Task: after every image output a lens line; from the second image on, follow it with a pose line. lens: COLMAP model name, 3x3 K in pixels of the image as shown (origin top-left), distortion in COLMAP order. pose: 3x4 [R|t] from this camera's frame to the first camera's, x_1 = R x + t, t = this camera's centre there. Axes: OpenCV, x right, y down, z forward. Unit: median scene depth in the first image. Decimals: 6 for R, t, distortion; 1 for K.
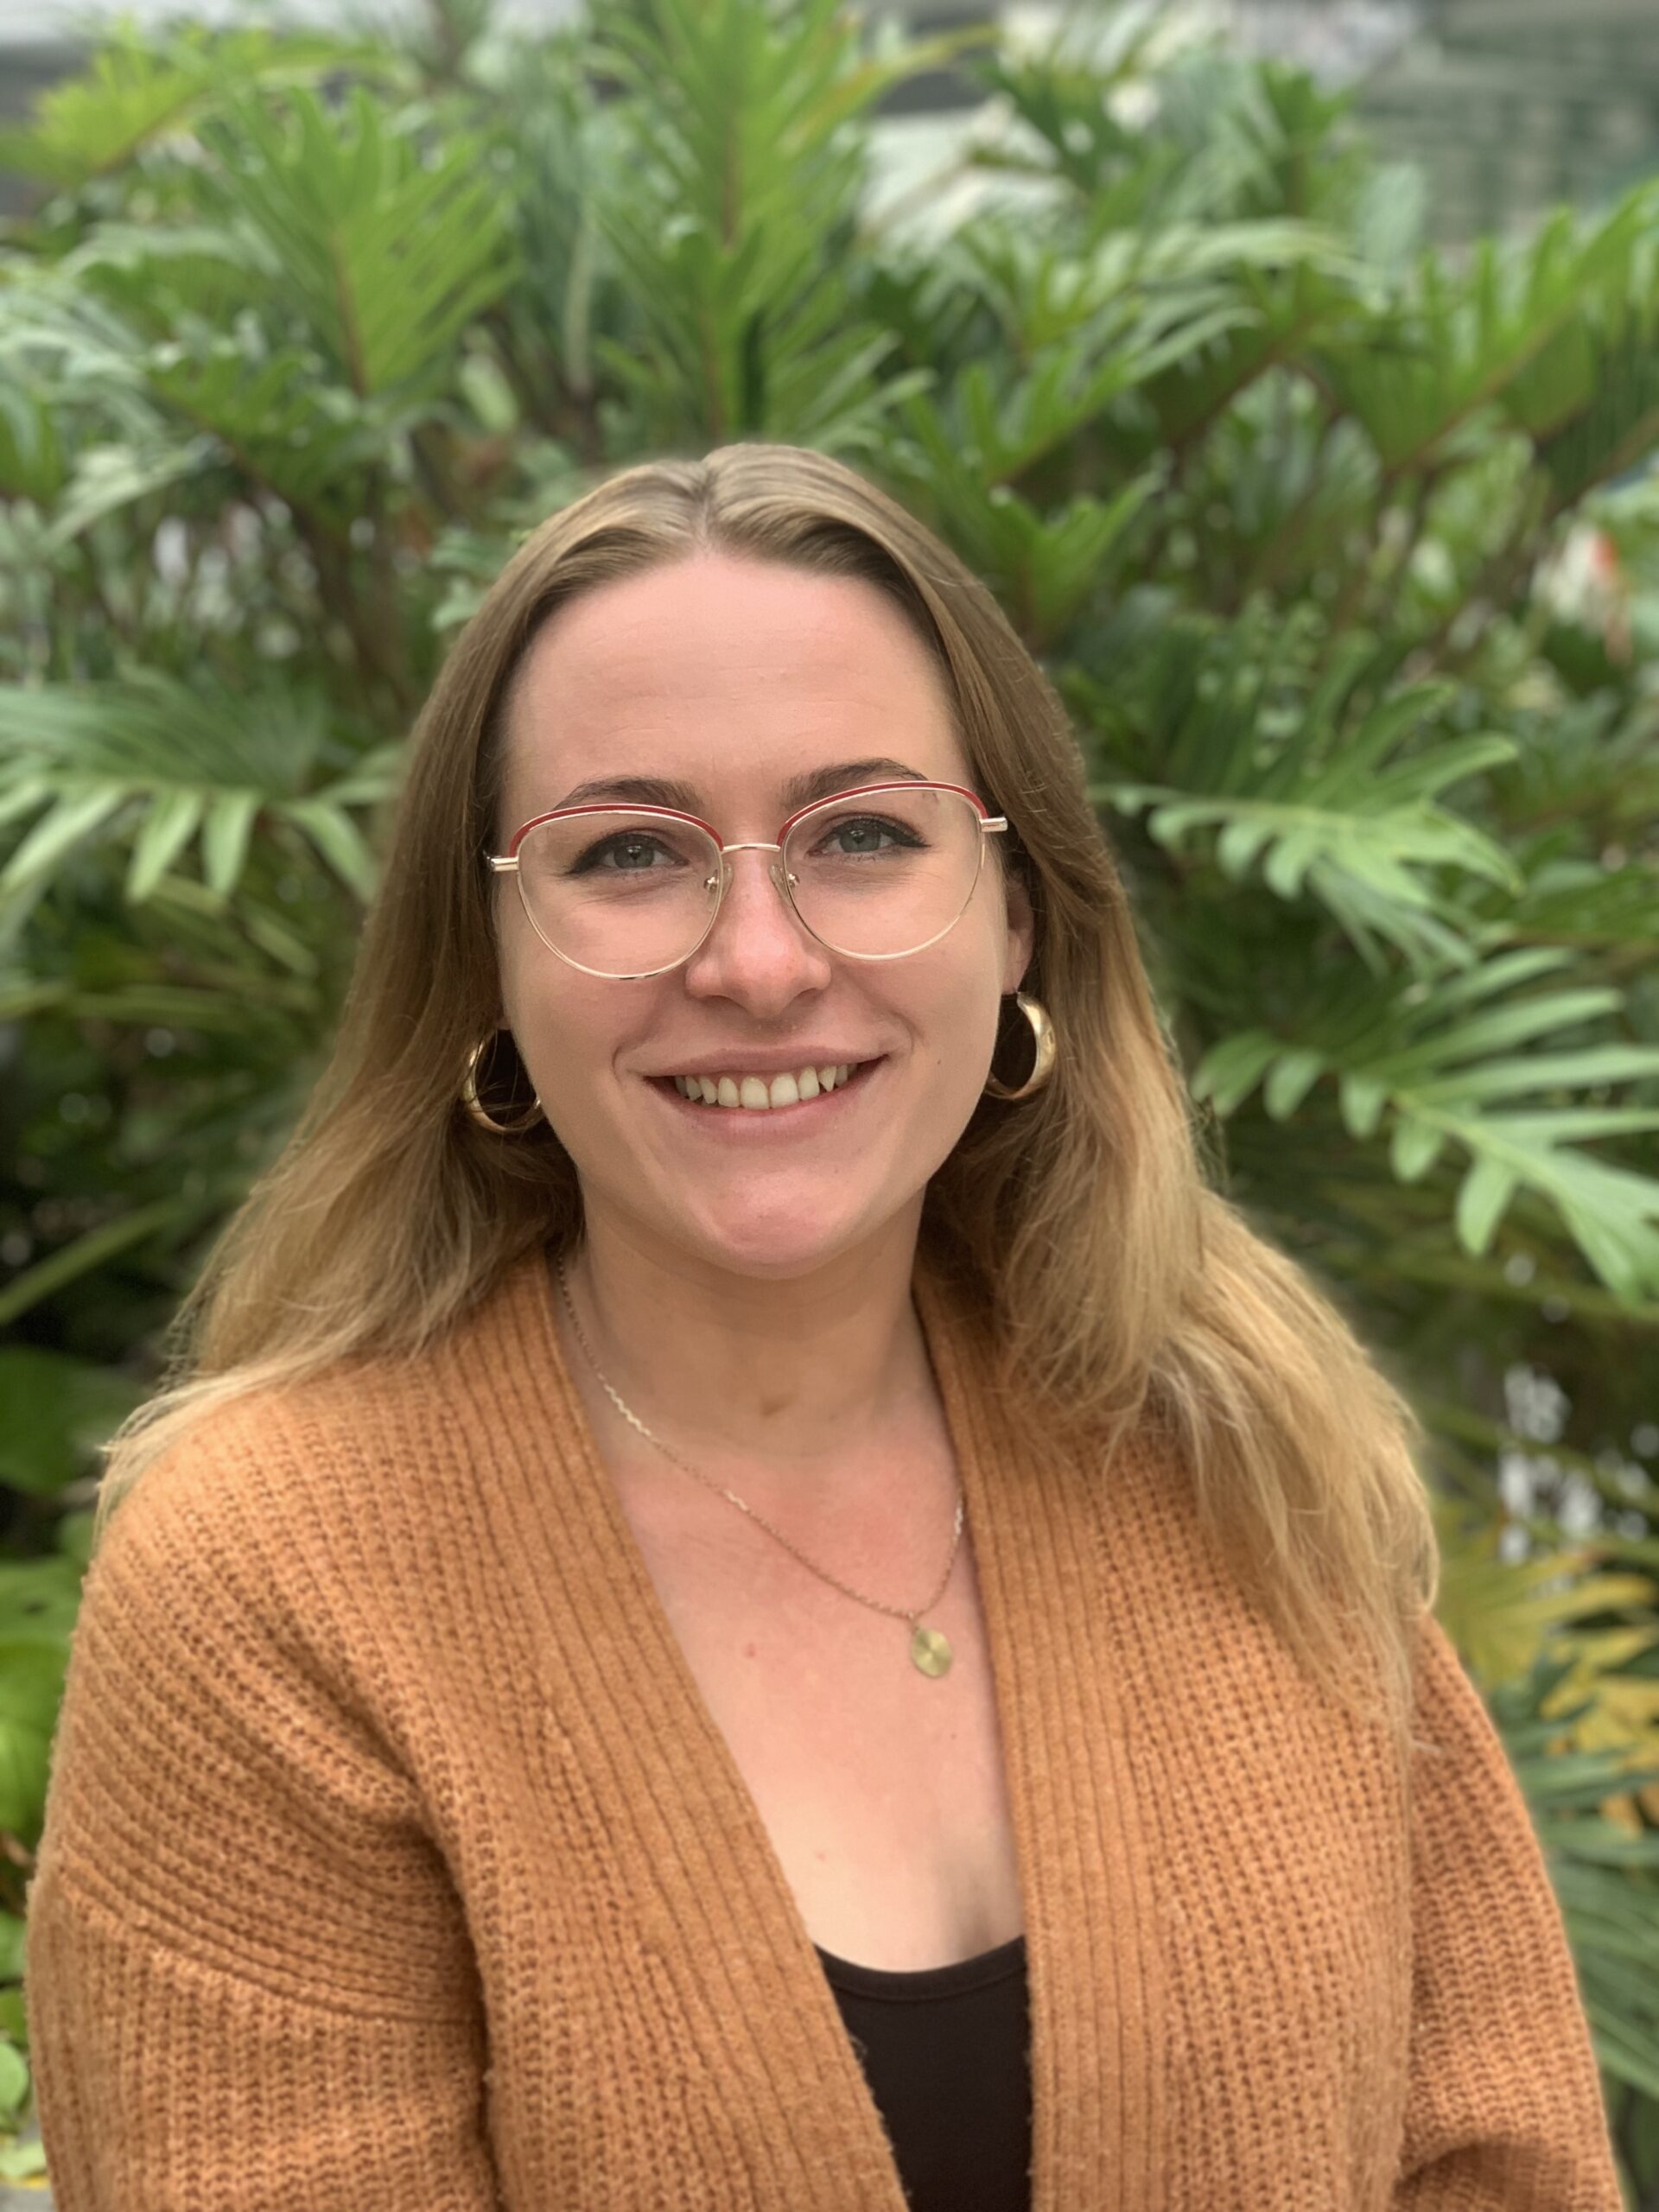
lens RADIAL K [[3288.3, 0, 821.7], [0, 3288.3, 1038.1], [0, 0, 1]] dist [0.047836, 0.000000]
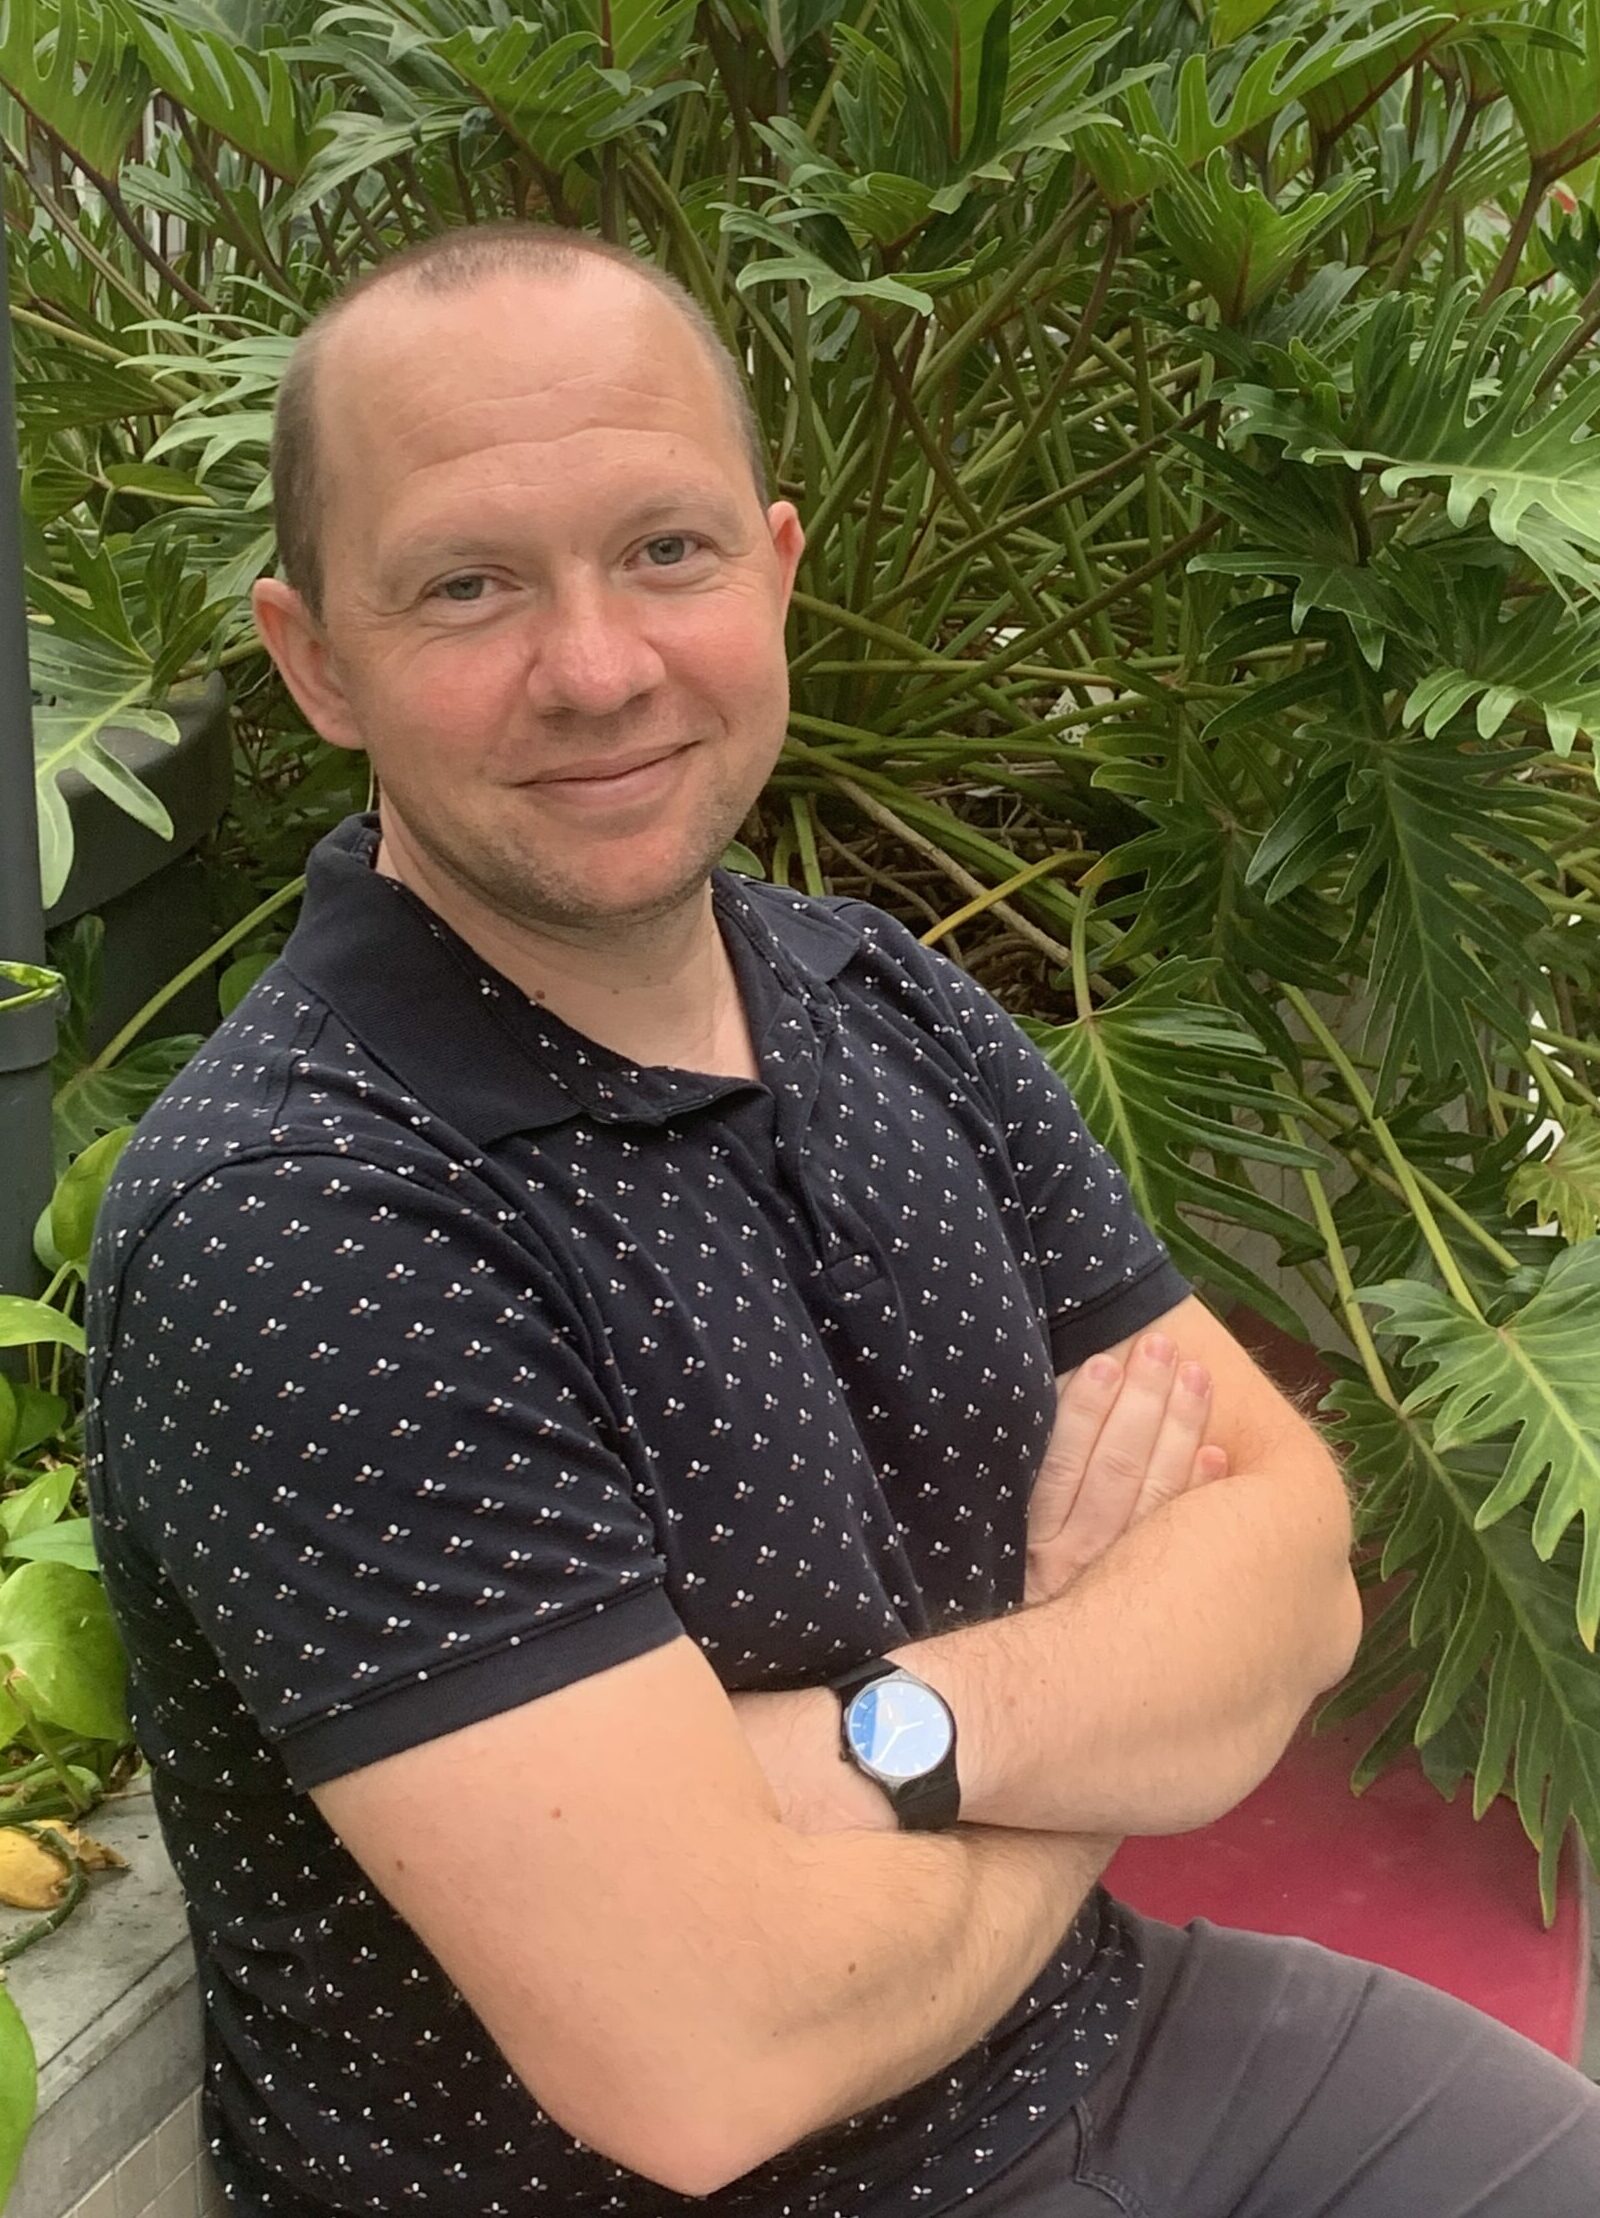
lens RADIAL K [[3450.8, 0, 885.5], [0, 3450.8, 883.8], [0, 0, 1]] dist [0.100411, 0.000000]
pose [[0.998821, 0.010754, 0.047337, -0.101014], [-0.013098, 0.998688, 0.049497, 0.013214], [-0.046743, -0.050058, 0.997652, -0.146557]]
